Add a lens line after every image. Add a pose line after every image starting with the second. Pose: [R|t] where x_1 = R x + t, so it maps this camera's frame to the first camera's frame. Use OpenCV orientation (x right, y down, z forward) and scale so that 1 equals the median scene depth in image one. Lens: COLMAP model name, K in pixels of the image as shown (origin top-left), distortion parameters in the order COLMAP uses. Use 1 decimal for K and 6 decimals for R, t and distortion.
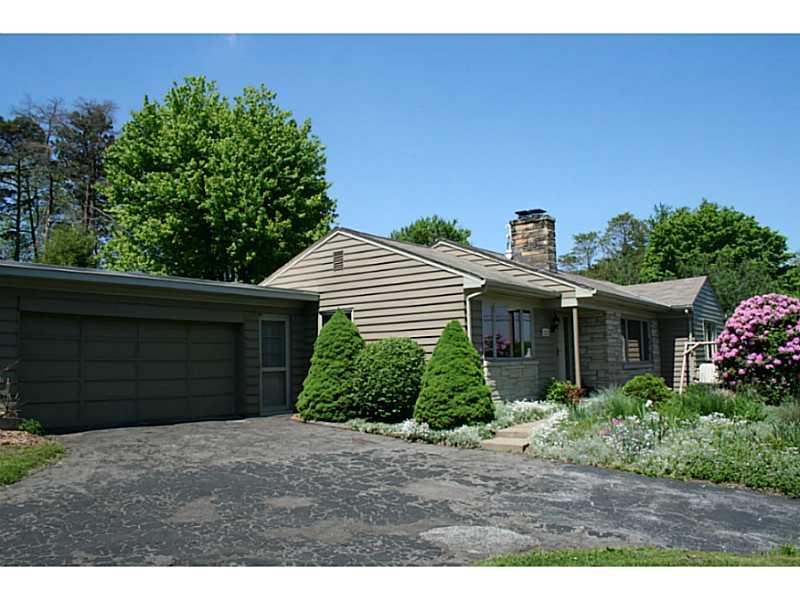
lens RADIAL K [[644.9, 0, 427.9], [0, 644.9, 299.3], [0, 0, 1]] dist [-0.106239, 0.007507]
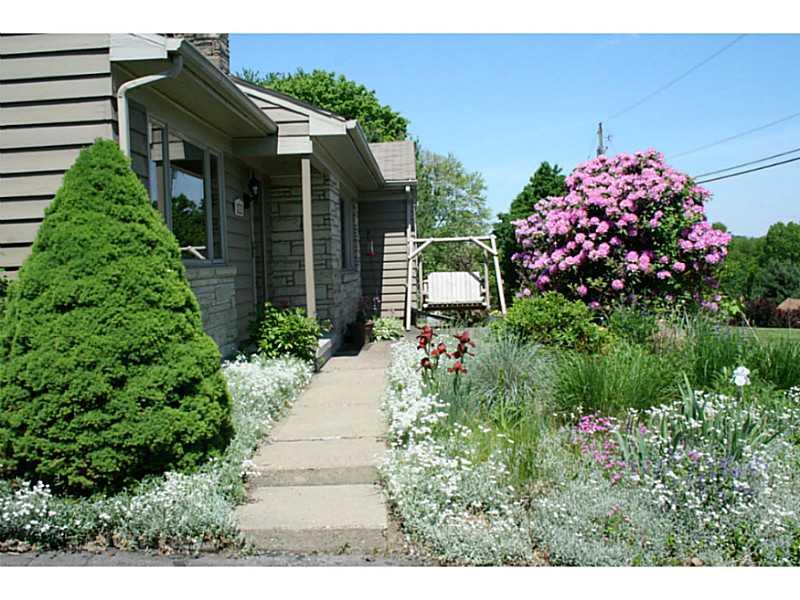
lens RADIAL K [[792.6, 0, 398.2], [0, 792.6, 286.1], [0, 0, 1]] dist [-0.119511, 0.021684]
pose [[0.835359, -0.023698, 0.549194, -0.045389], [-0.037841, 0.994221, 0.100459, 0.053954], [-0.548401, -0.104701, 0.829635, 0.524716]]
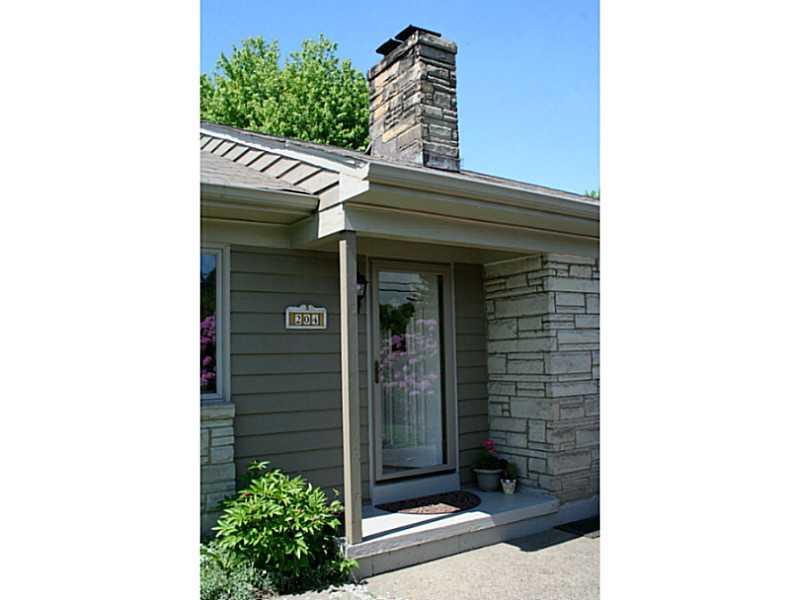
lens RADIAL K [[622.6, 0, 400.0], [0, 622.6, 300.0], [0, 0, 1]] dist [-0.075525, 0.006186]
pose [[0.935123, -0.027115, -0.353284, 0.409590], [0.033669, 0.999356, 0.012419, 0.046678], [0.352720, -0.023508, 0.935434, 0.825745]]
